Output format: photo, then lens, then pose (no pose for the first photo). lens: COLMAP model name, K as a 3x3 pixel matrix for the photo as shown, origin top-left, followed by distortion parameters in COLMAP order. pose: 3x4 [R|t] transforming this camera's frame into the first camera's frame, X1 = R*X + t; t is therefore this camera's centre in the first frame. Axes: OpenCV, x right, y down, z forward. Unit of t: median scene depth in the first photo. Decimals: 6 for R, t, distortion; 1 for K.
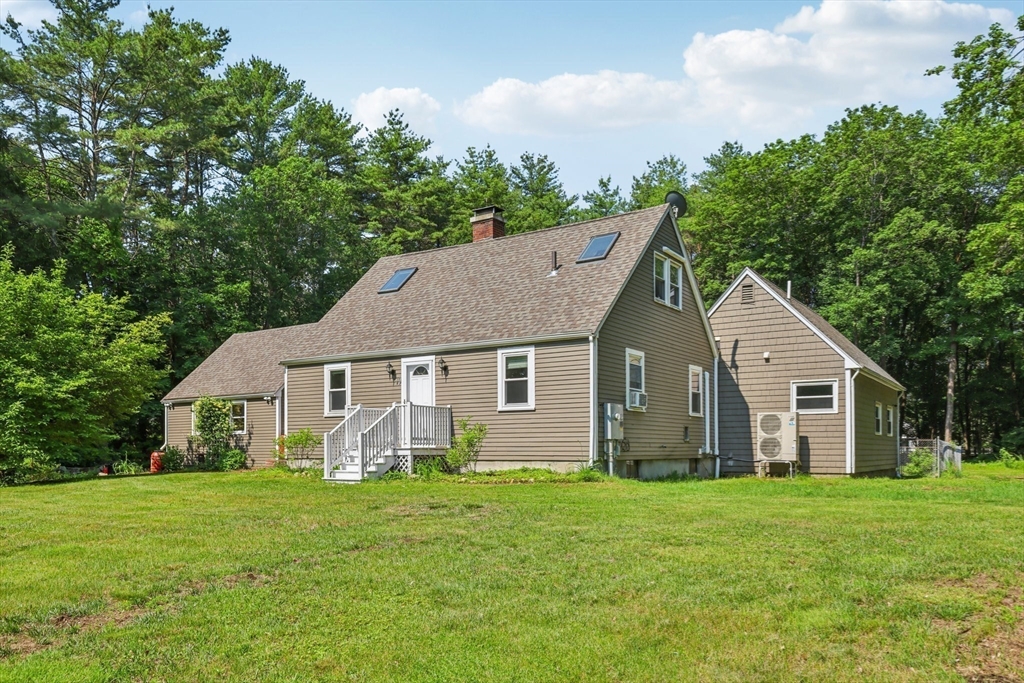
lens RADIAL K [[765.2, 0, 505.5], [0, 765.2, 439.7], [0, 0, 1]] dist [0.006644, 0.005236]
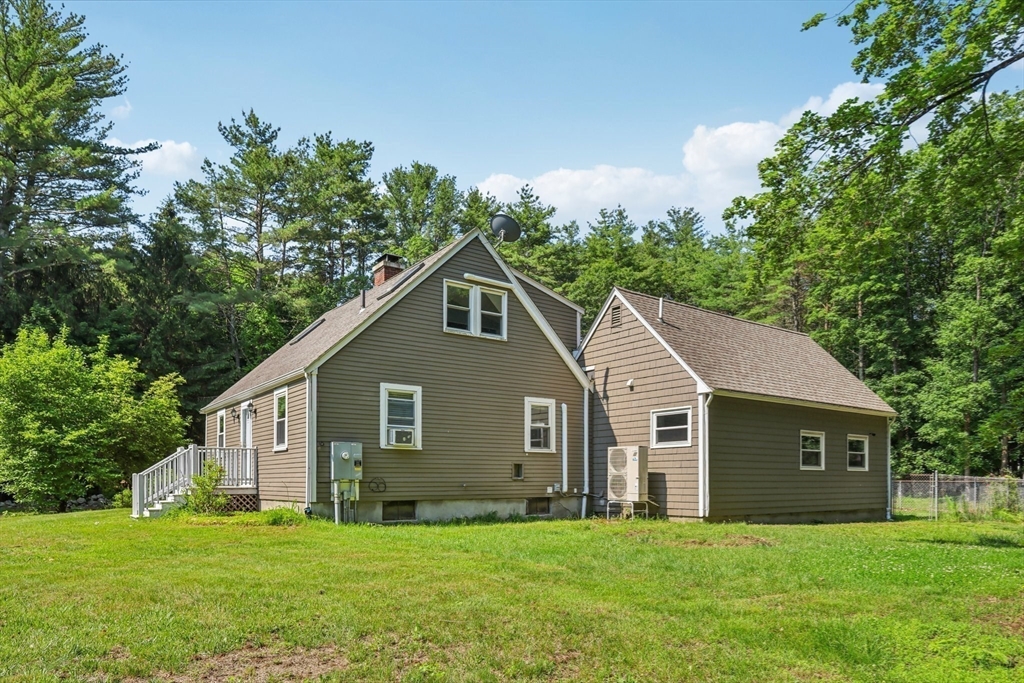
lens RADIAL K [[647.3, 0, 513.1], [0, 647.3, 464.8], [0, 0, 1]] dist [0.005455, 0.002233]
pose [[0.941336, -0.008849, -0.337355, 0.474951], [0.005681, 0.999930, -0.010377, -0.007175], [0.337423, 0.007851, 0.941320, 0.244038]]
